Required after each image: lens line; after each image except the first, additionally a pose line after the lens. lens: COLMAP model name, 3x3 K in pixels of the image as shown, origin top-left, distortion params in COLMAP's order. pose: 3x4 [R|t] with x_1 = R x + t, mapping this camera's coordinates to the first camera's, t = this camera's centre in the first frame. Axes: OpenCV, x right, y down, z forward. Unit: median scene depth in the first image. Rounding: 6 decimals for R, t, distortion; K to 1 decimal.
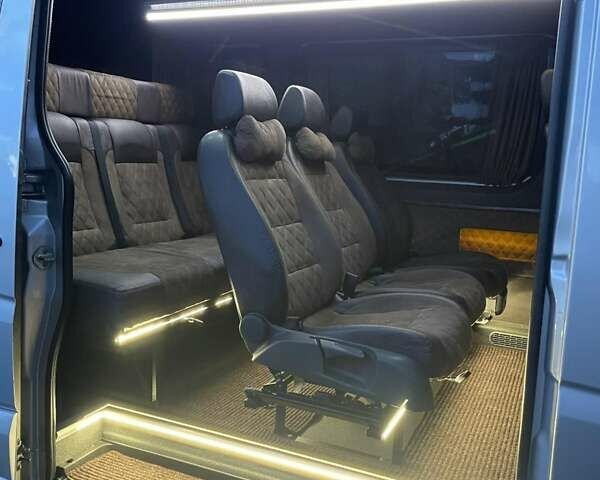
lens RADIAL K [[630.1, 0, 300.0], [0, 630.1, 240.0], [0, 0, 1]] dist [0.005568, 0.002185]
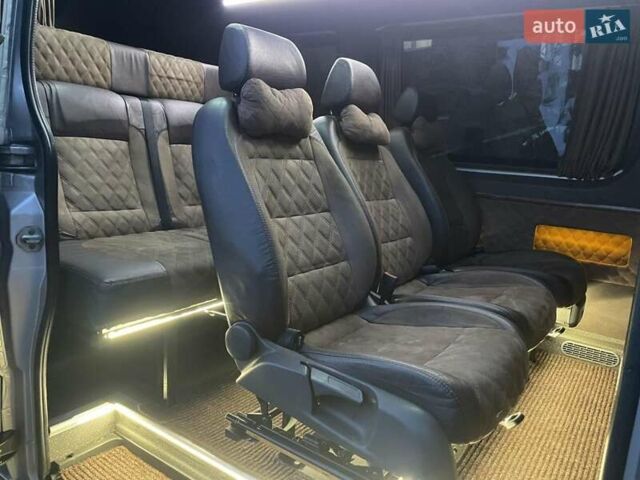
lens RADIAL K [[504.3, 0, 320.0], [0, 504.3, 240.0], [0, 0, 1]] dist [0.049326, -0.091478]
pose [[0.983437, 0.052521, -0.173472, 0.104634], [-0.046419, 0.998158, 0.039054, -0.015517], [0.175204, -0.030355, 0.984064, 0.303986]]
